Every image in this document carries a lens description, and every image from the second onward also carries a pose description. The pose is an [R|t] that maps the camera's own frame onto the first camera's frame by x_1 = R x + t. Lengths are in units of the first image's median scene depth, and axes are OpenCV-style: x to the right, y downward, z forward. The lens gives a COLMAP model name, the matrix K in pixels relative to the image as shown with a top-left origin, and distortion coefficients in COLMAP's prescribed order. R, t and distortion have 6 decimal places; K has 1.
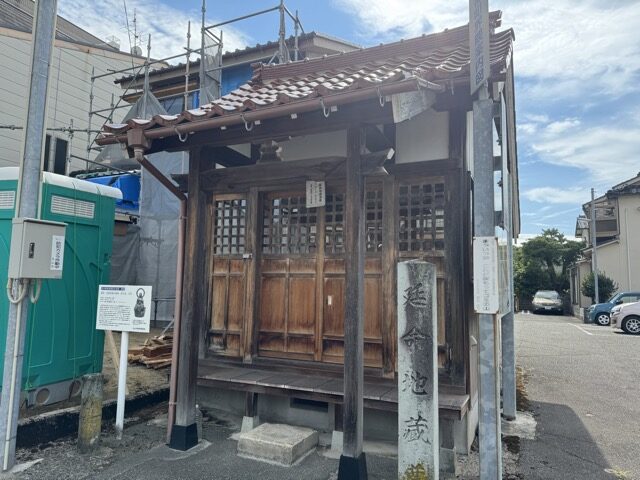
lens RADIAL K [[451.7, 0, 320.4], [0, 451.7, 237.6], [0, 0, 1]] dist [0.060991, -0.080797]
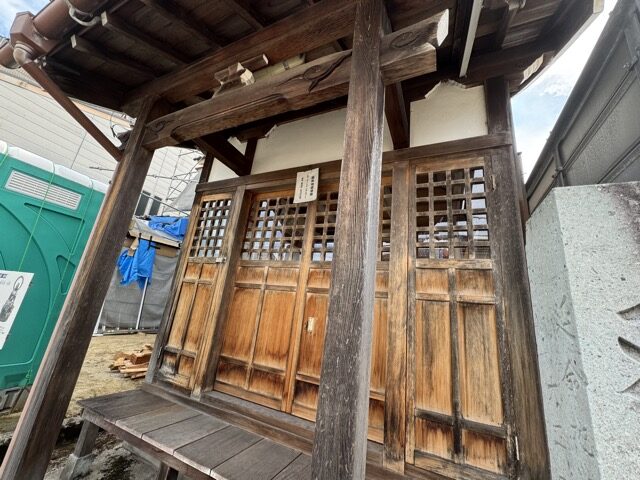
lens RADIAL K [[254.9, 0, 320.0], [0, 254.9, 239.7], [0, 0, 1]] dist [-0.002226, 0.000940]
pose [[0.995829, 0.085818, -0.030972, 0.038564], [-0.089941, 0.980395, -0.175318, 0.078590], [0.015319, 0.177372, 0.984025, 0.587299]]
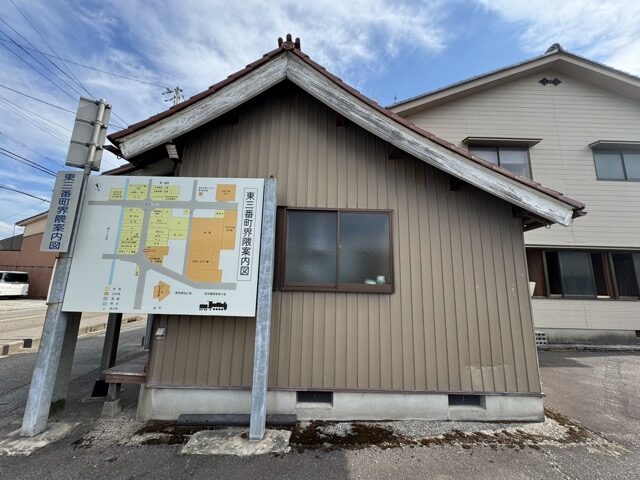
lens RADIAL K [[254.9, 0, 318.2], [0, 254.9, 239.2], [0, 0, 1]] dist [-0.002226, 0.000940]
pose [[0.425777, -0.170489, -0.888621, 1.092633], [0.081541, 0.985322, -0.149972, 0.101863], [0.901146, -0.008604, 0.433430, 0.992328]]
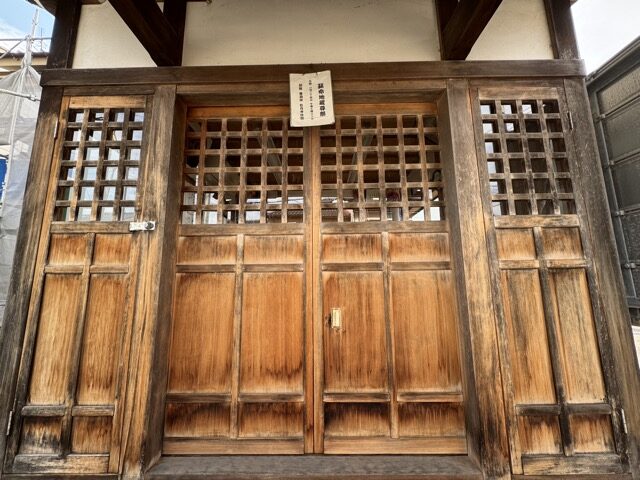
lens RADIAL K [[254.9, 0, 319.1], [0, 254.9, 238.8], [0, 0, 1]] dist [-0.002226, 0.000940]
pose [[0.913197, 0.032923, 0.406185, -0.116683], [-0.016230, 0.998879, -0.044476, 0.068707], [-0.407194, 0.034023, 0.912708, 0.782143]]
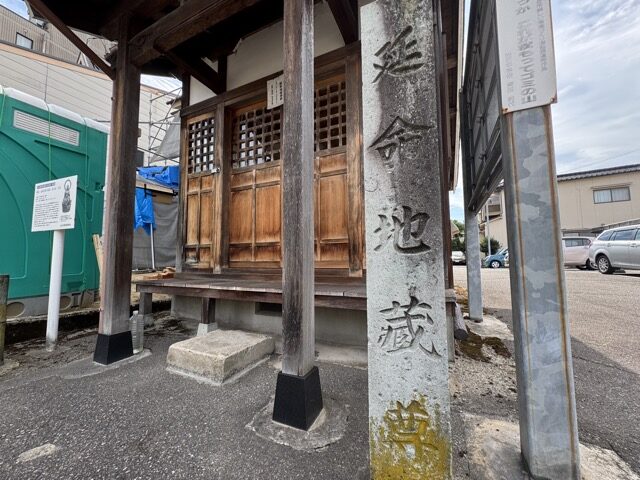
lens RADIAL K [[254.9, 0, 319.8], [0, 254.9, 240.2], [0, 0, 1]] dist [-0.002226, 0.000940]
pose [[0.999580, -0.027383, -0.009539, 0.081536], [0.027683, 0.999074, 0.032922, 0.205998], [0.008629, -0.033173, 0.999412, 0.475468]]
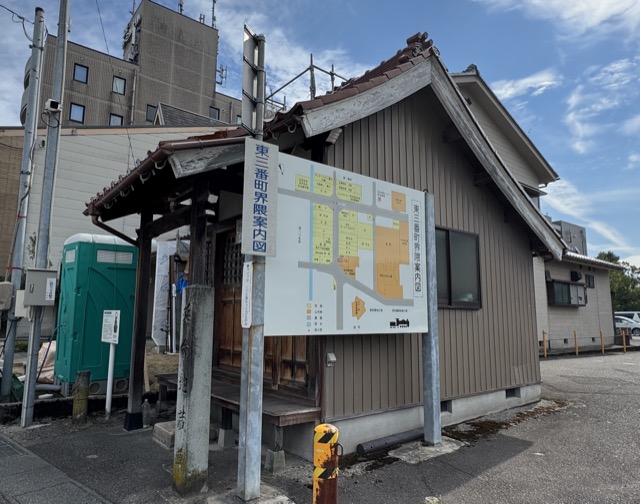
lens RADIAL K [[443.1, 0, 304.4], [0, 443.1, 247.9], [0, 0, 1]] dist [-0.009285, 0.000845]
pose [[0.889315, -0.077664, -0.450653, 0.694418], [0.054779, 0.996469, -0.063627, 0.029217], [0.454003, 0.031898, 0.890429, 0.038459]]
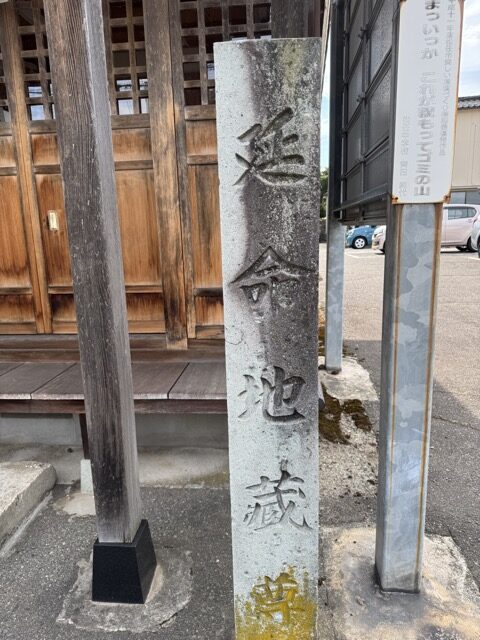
lens RADIAL K [[451.7, 0, 239.5], [0, 451.7, 322.8], [0, 0, 1]] dist [0.060991, -0.080797]
pose [[0.942611, -0.115059, 0.313442, 0.046800], [0.011756, 0.949605, 0.313230, 0.093827], [-0.333686, -0.291569, 0.896460, 0.446521]]
